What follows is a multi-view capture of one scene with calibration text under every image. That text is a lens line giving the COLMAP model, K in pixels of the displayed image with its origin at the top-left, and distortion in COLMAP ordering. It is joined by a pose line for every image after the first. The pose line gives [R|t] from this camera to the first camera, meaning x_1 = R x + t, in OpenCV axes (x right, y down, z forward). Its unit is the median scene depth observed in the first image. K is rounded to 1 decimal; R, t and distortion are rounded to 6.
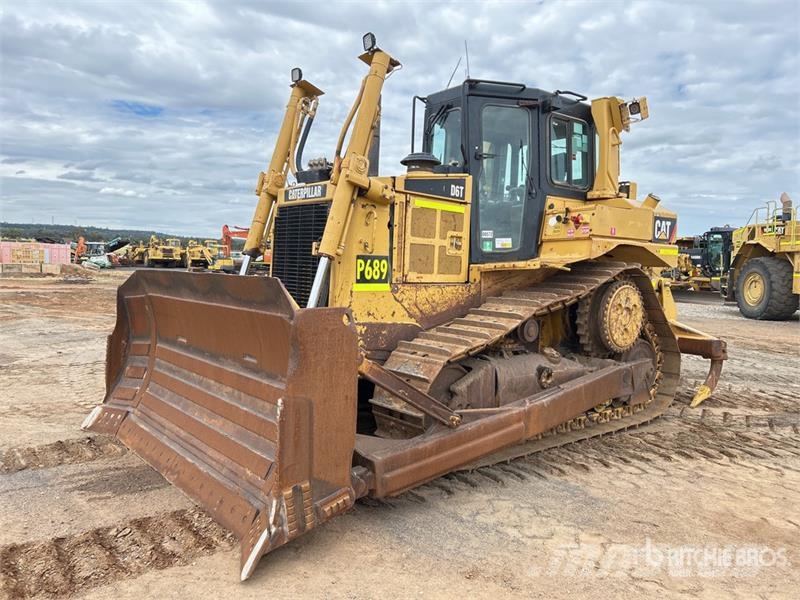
lens RADIAL K [[604.3, 0, 394.3], [0, 604.3, 297.9], [0, 0, 1]] dist [0.061124, -0.067230]
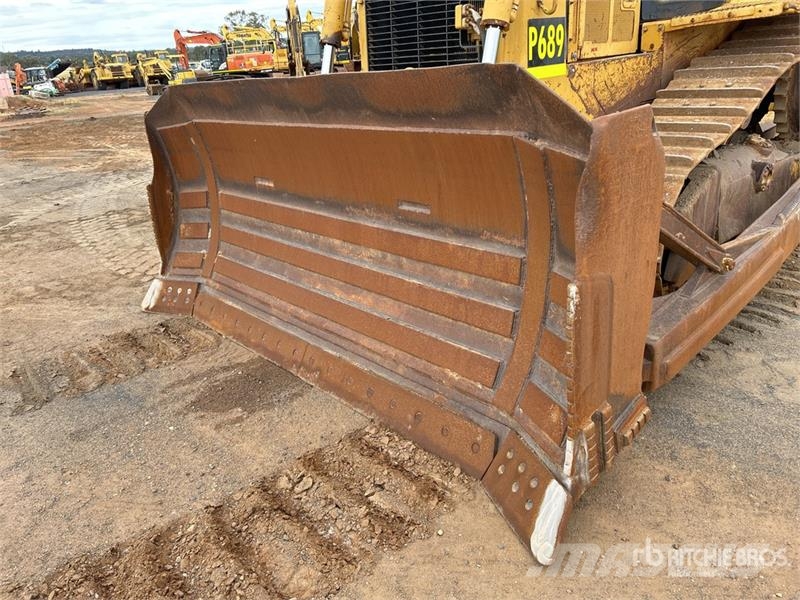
lens RADIAL K [[604.3, 0, 394.3], [0, 604.3, 297.9], [0, 0, 1]] dist [0.061124, -0.067230]
pose [[0.993234, -0.115646, 0.010562, -0.213834], [0.106379, 0.942565, 0.316631, -0.012146], [-0.046573, -0.313366, 0.948490, 0.273776]]
